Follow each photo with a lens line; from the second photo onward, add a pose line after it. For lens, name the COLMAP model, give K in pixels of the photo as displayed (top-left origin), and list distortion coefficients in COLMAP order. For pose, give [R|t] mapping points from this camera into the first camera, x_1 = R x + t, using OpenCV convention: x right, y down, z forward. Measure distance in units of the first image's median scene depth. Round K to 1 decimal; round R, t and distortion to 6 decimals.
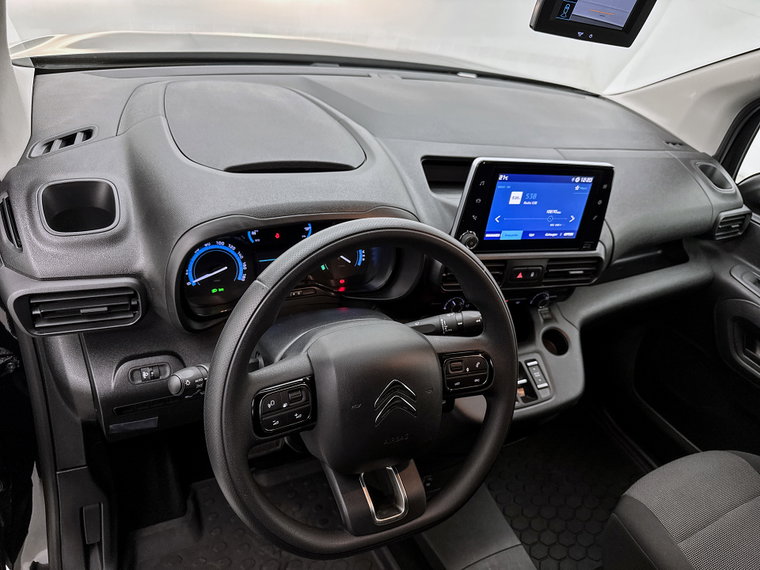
lens RADIAL K [[515.7, 0, 380.0], [0, 515.7, 285.0], [0, 0, 1]] dist [0.034178, 0.001413]
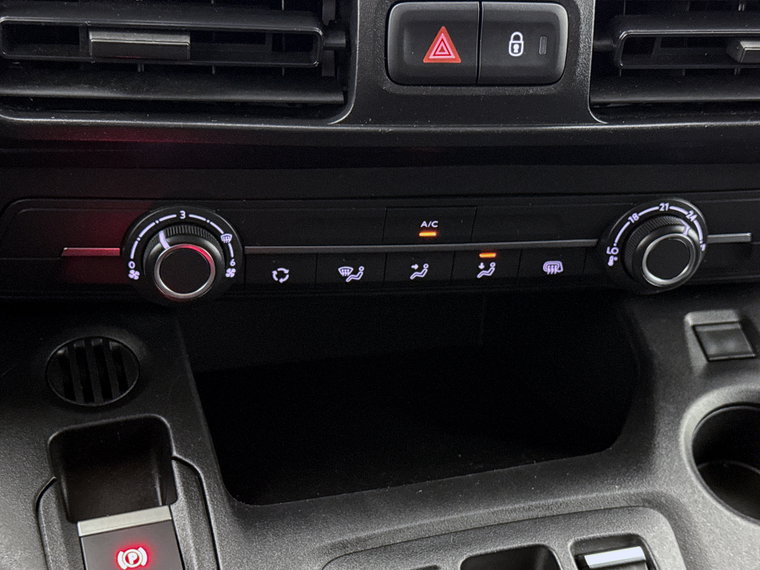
lens RADIAL K [[1270.5, 0, 380.0], [0, 1270.5, 285.0], [0, 0, 1]] dist [0.123369, -0.007570]
pose [[0.986810, -0.045784, -0.155273, 0.312271], [0.018395, 0.984673, -0.173440, 0.145193], [0.160834, 0.168296, 0.972527, 0.549002]]
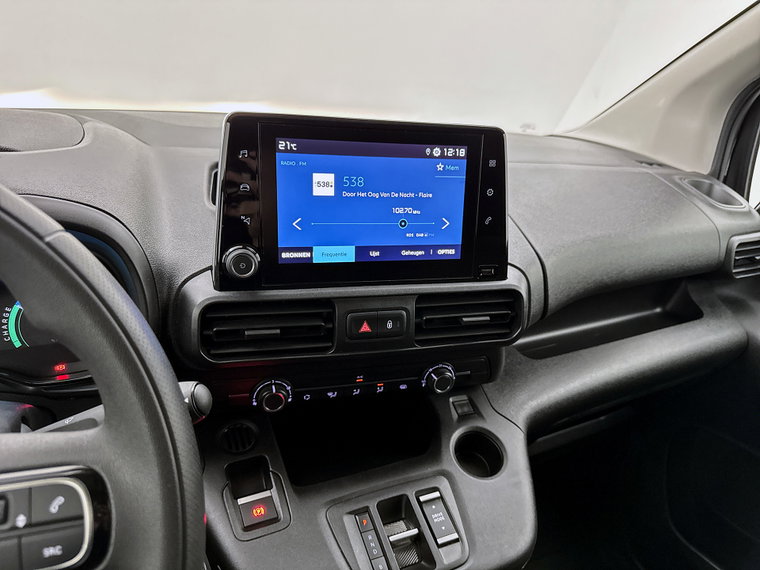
lens RADIAL K [[545.1, 0, 380.0], [0, 545.1, 285.0], [0, 0, 1]] dist [0.052876, -0.004614]
pose [[0.995589, -0.085483, -0.038678, 0.308887], [0.073351, 0.966170, -0.247254, 0.082648], [0.058506, 0.243326, 0.968178, 0.413782]]
